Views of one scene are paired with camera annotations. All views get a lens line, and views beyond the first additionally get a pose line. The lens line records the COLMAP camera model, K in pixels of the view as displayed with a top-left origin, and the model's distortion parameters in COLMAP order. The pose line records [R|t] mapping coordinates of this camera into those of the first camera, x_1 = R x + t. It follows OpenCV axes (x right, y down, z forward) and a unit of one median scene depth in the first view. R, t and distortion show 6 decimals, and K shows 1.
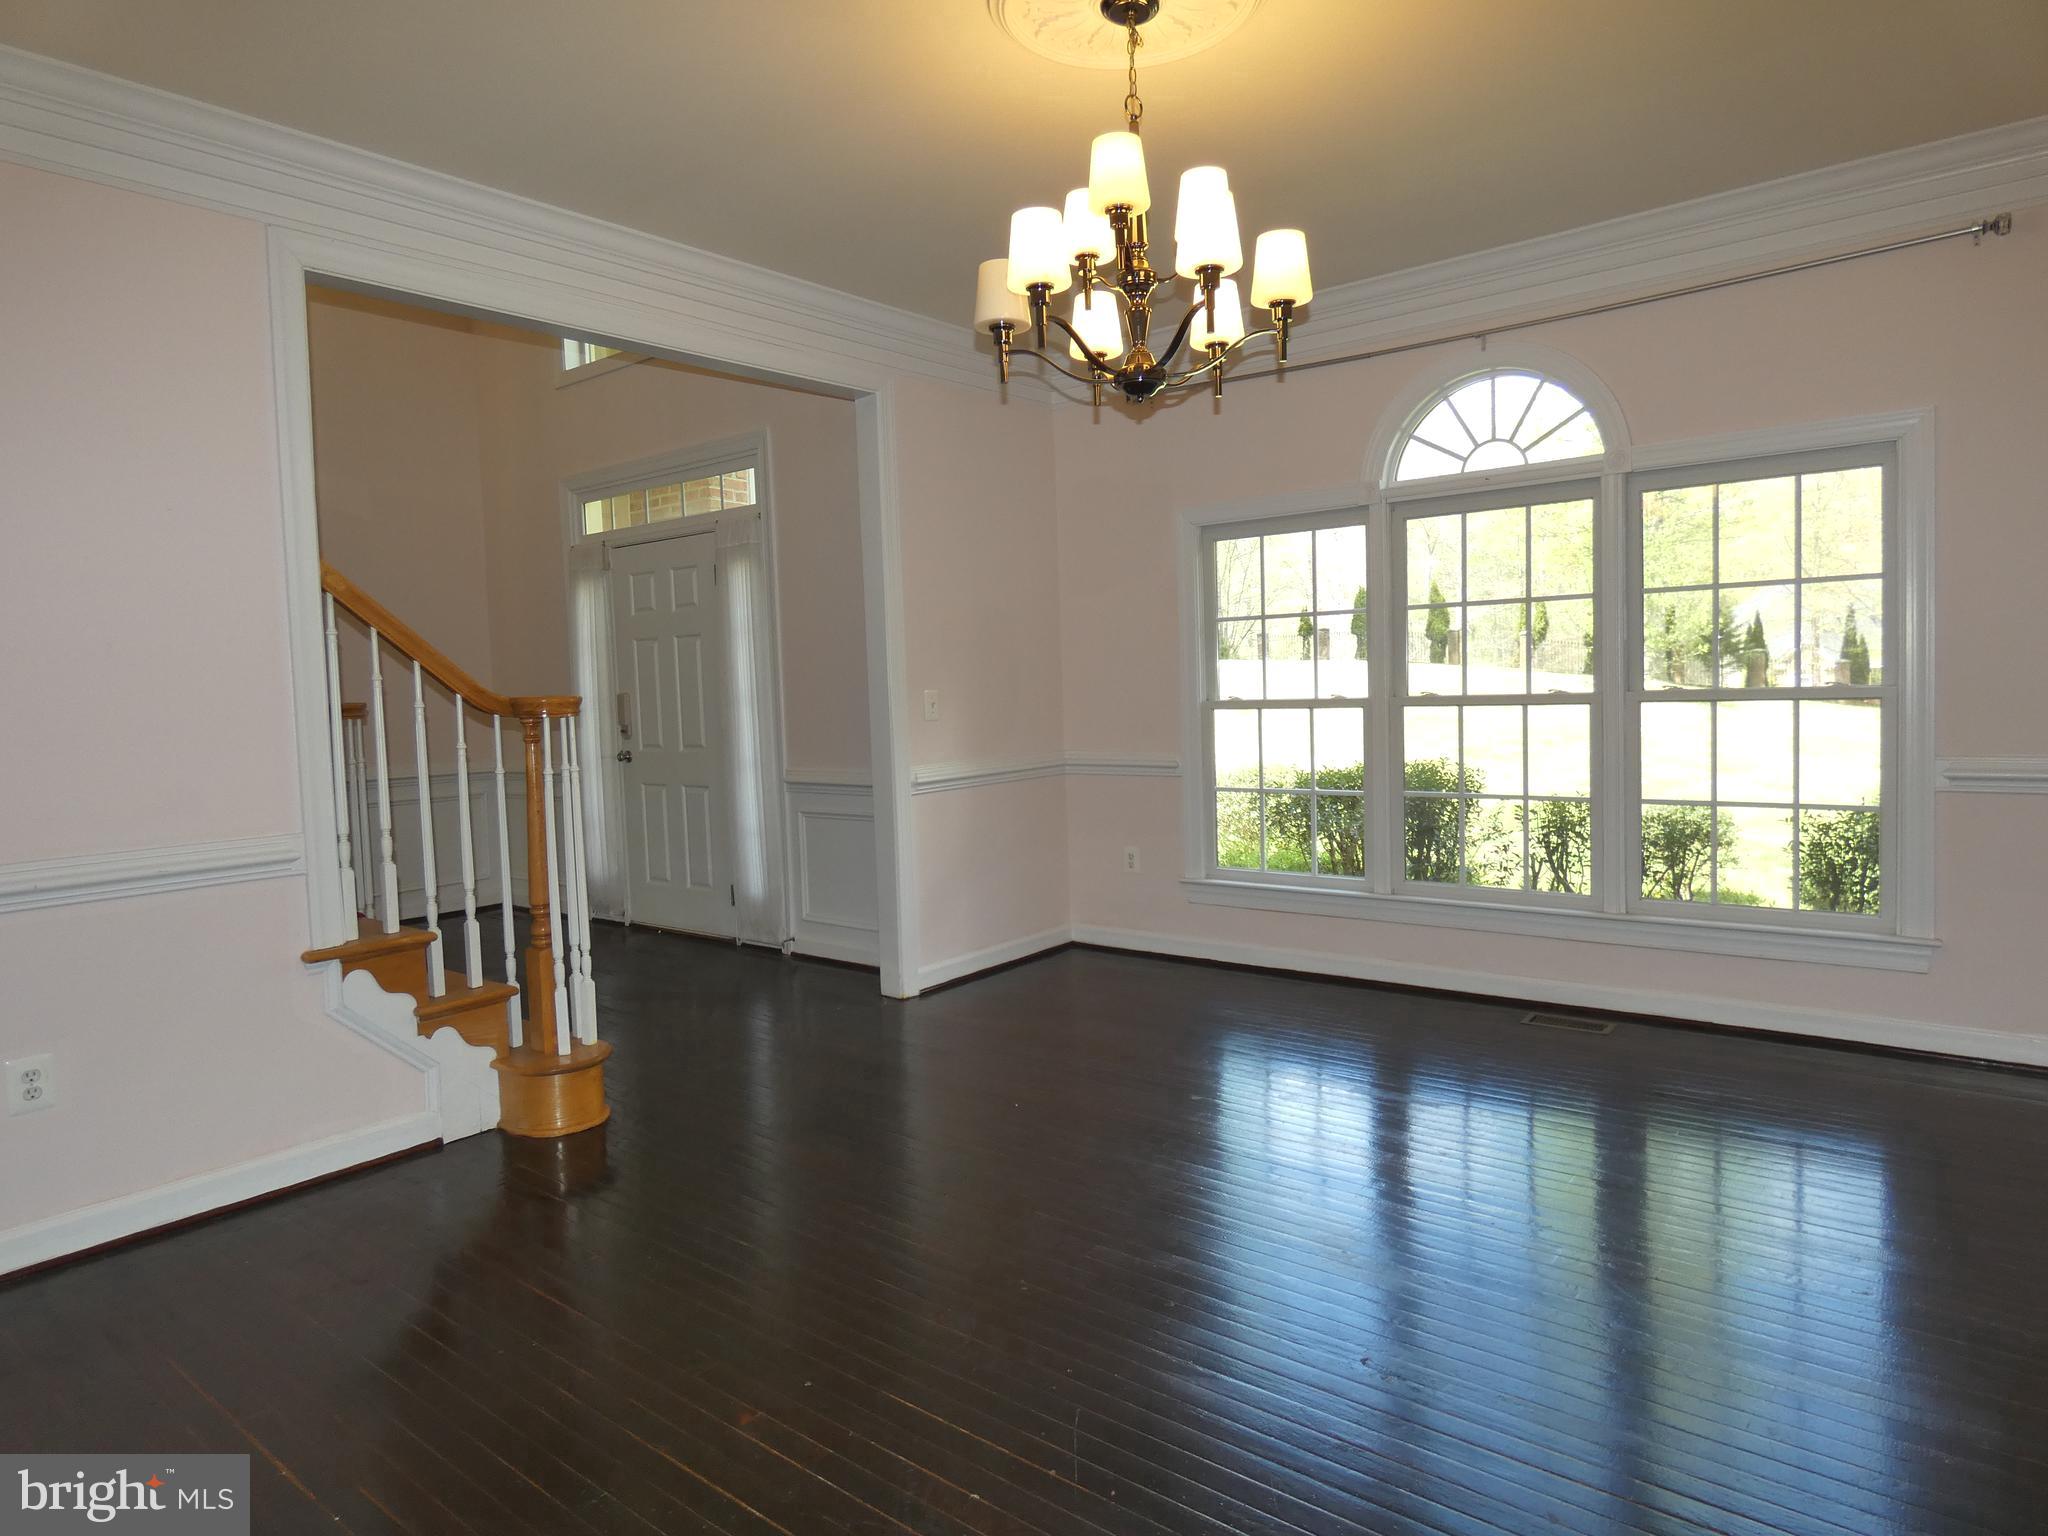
lens RADIAL K [[1230.2, 0, 1035.8], [0, 1230.2, 755.0], [0, 0, 1]] dist [0.009864, -0.010383]
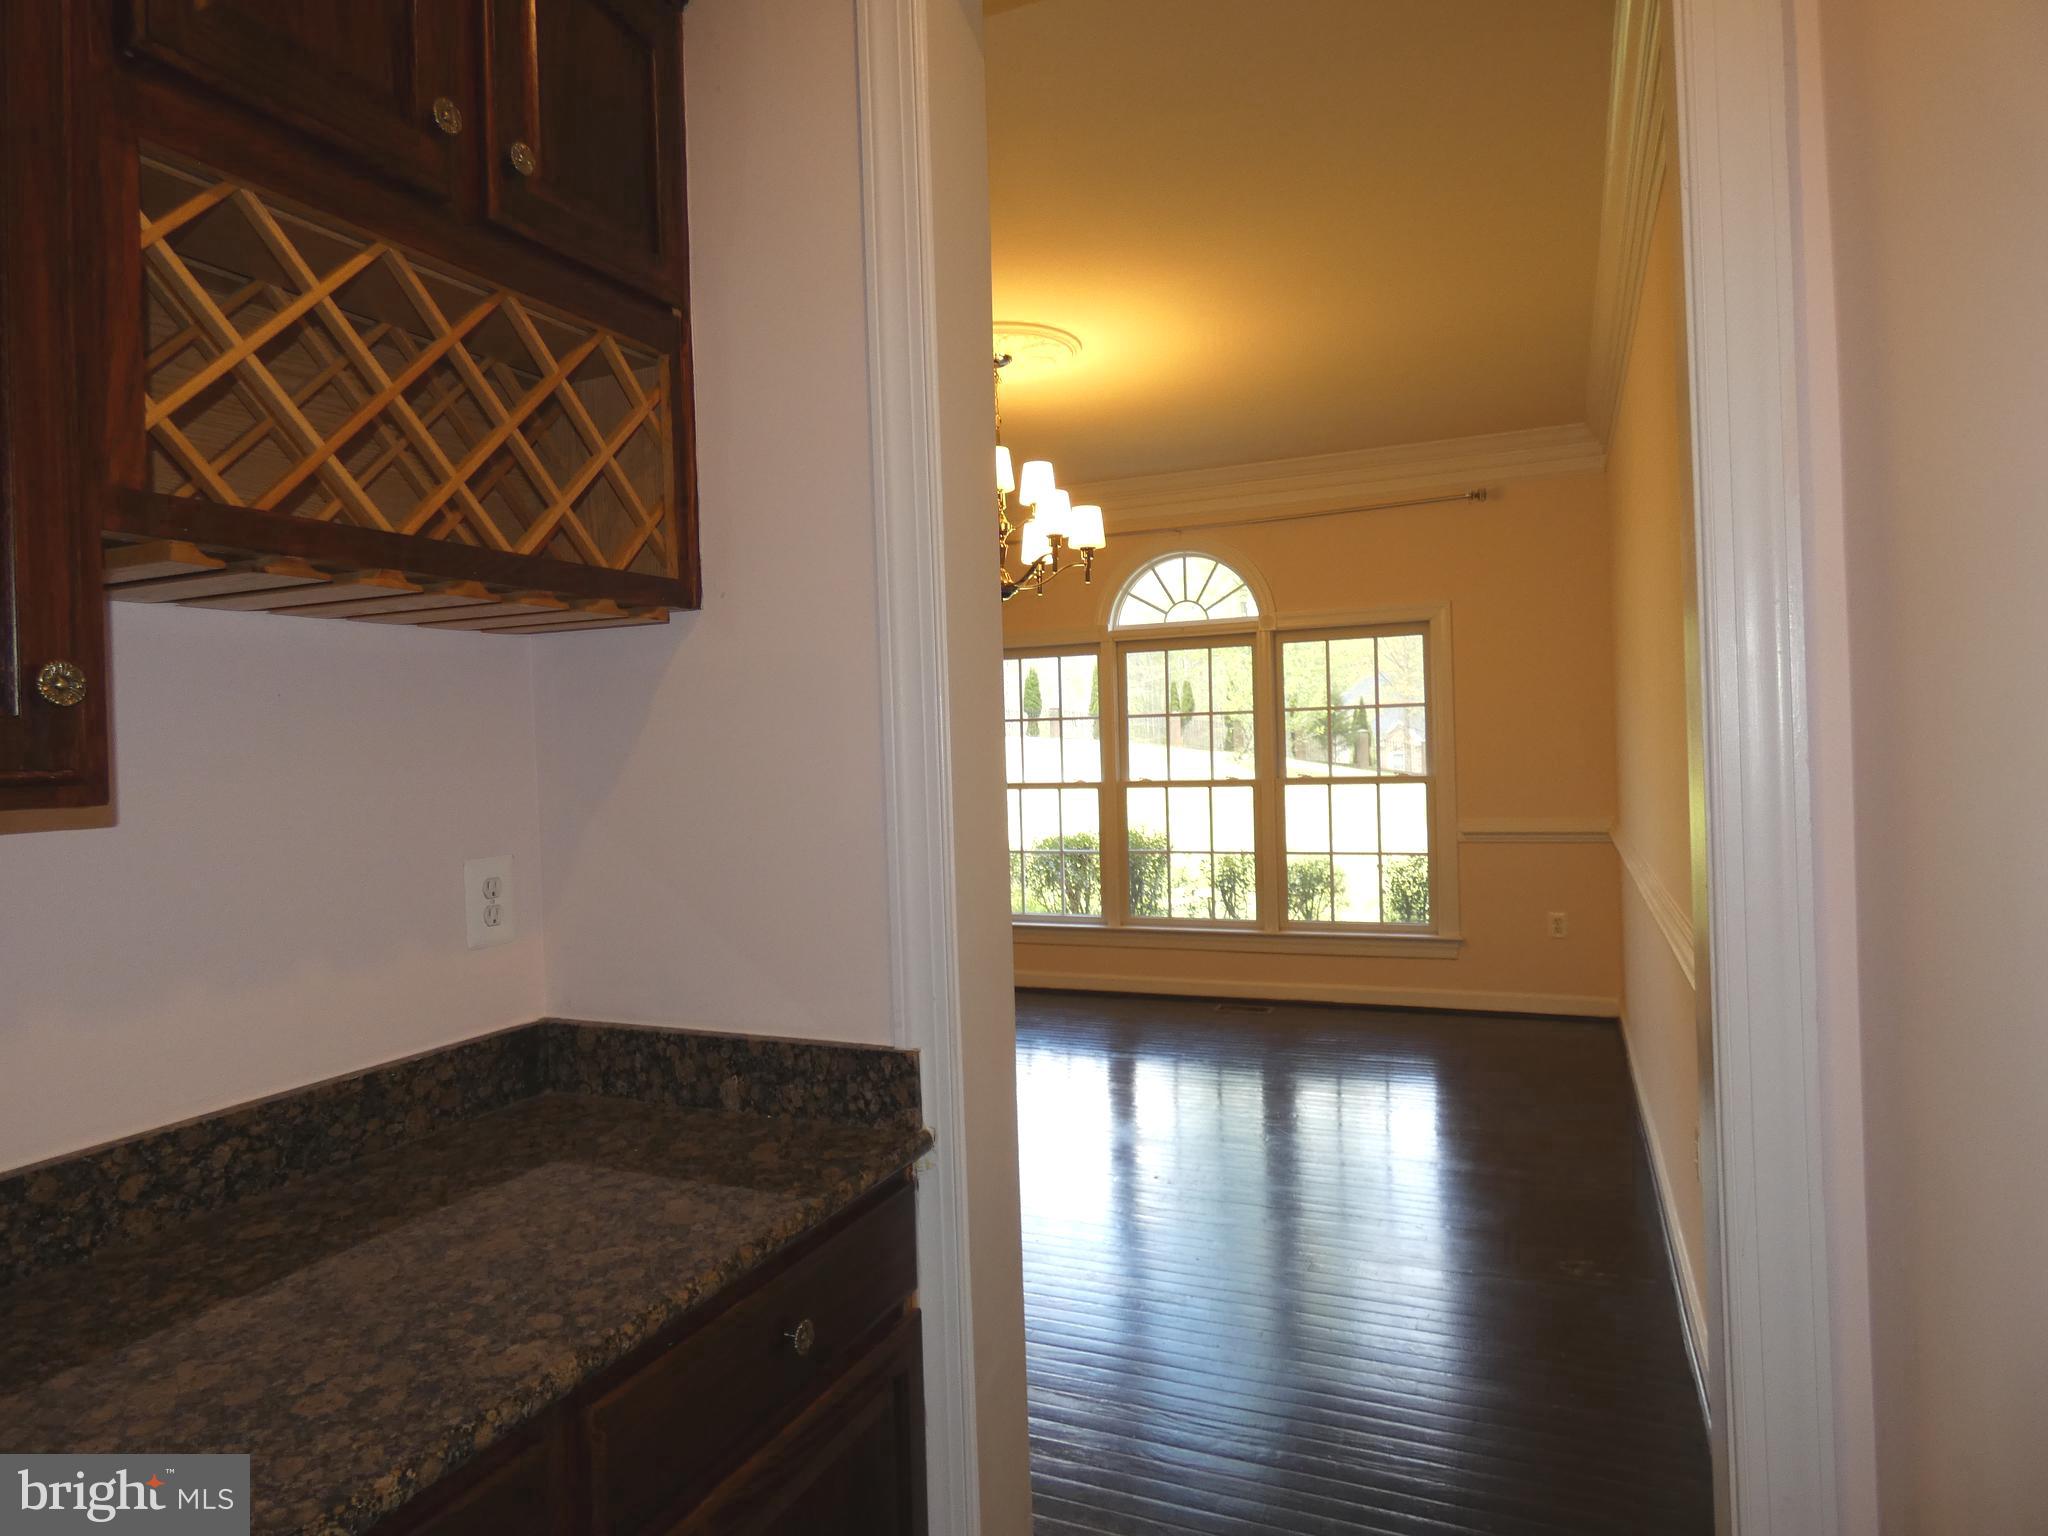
lens RADIAL K [[1230.2, 0, 1026.1], [0, 1230.2, 786.1], [0, 0, 1]] dist [0.009864, -0.010383]
pose [[0.966153, -0.005153, 0.257918, -0.172373], [0.014893, 0.999247, -0.035822, 0.006248], [-0.257540, 0.038450, 0.965502, -0.313940]]
